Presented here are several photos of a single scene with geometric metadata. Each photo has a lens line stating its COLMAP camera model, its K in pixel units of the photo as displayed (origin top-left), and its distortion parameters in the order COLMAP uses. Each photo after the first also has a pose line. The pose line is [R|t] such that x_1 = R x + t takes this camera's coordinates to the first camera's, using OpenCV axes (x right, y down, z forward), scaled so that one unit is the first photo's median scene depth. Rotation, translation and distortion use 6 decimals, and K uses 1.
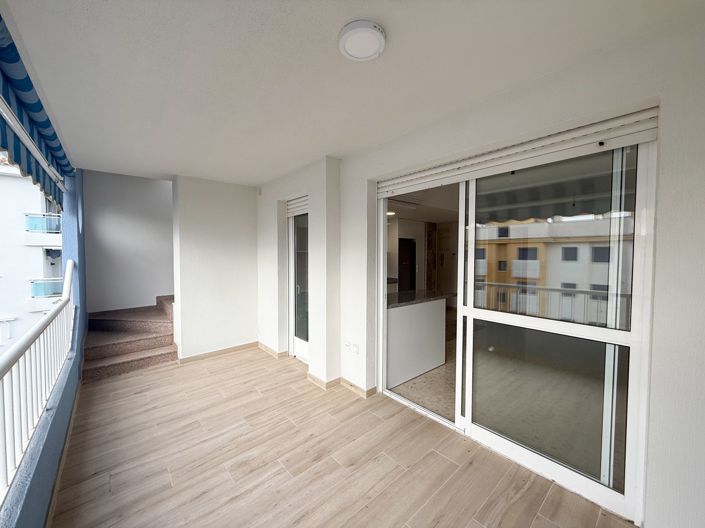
lens RADIAL K [[280.1, 0, 350.5], [0, 280.1, 264.6], [0, 0, 1]] dist [0.000655, 0.000039]
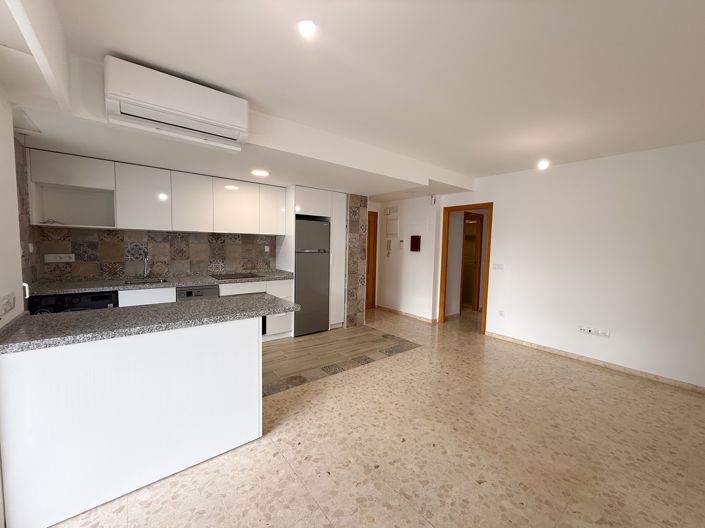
lens RADIAL K [[280.1, 0, 350.5], [0, 280.1, 264.6], [0, 0, 1]] dist [0.000655, 0.000039]
pose [[0.999040, 0.023166, -0.037185, 0.306599], [-0.021729, 0.999019, 0.038597, -0.000686], [0.038043, -0.037752, 0.998563, 0.286567]]
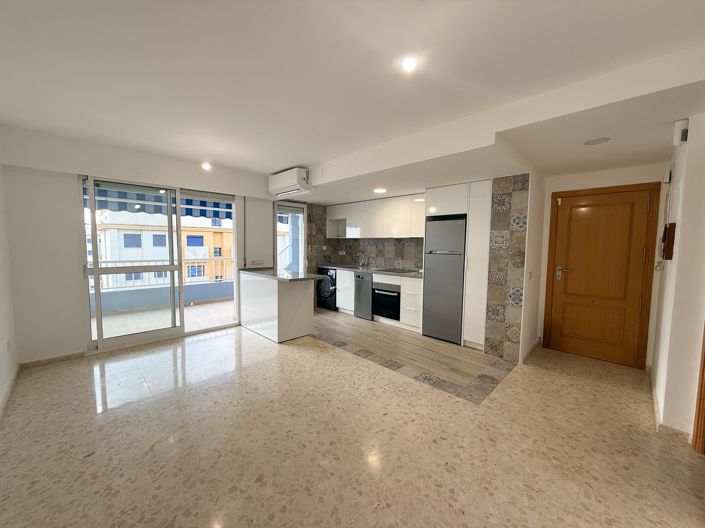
lens RADIAL K [[280.1, 0, 350.5], [0, 280.1, 264.6], [0, 0, 1]] dist [0.000655, 0.000039]
pose [[0.073182, 0.071337, -0.994764, 0.802570], [-0.045763, 0.996628, 0.068104, -0.011309], [0.996268, 0.040539, 0.076200, 0.692200]]
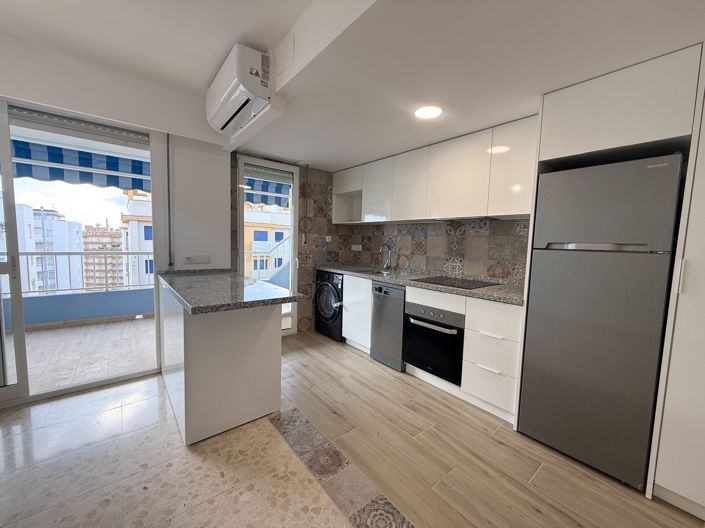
lens RADIAL K [[280.1, 0, 350.5], [0, 280.1, 264.6], [0, 0, 1]] dist [0.000655, 0.000039]
pose [[-0.024979, 0.081845, -0.996332, 0.446596], [-0.062412, 0.994571, 0.083265, 0.002946], [0.997738, 0.064263, -0.019736, 0.738265]]
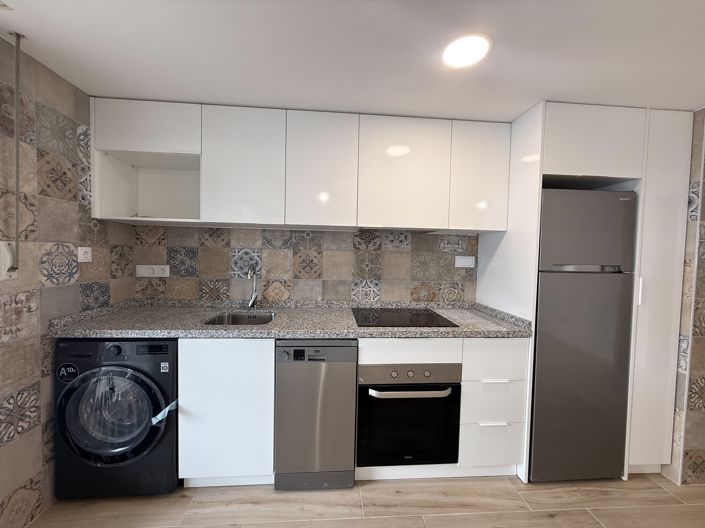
lens RADIAL K [[280.1, 0, 350.5], [0, 280.1, 264.6], [0, 0, 1]] dist [0.000655, 0.000039]
pose [[0.806370, 0.038751, -0.590141, 0.169812], [-0.041461, 0.999100, 0.008953, -0.002198], [0.589956, 0.017249, 0.807251, 0.612731]]
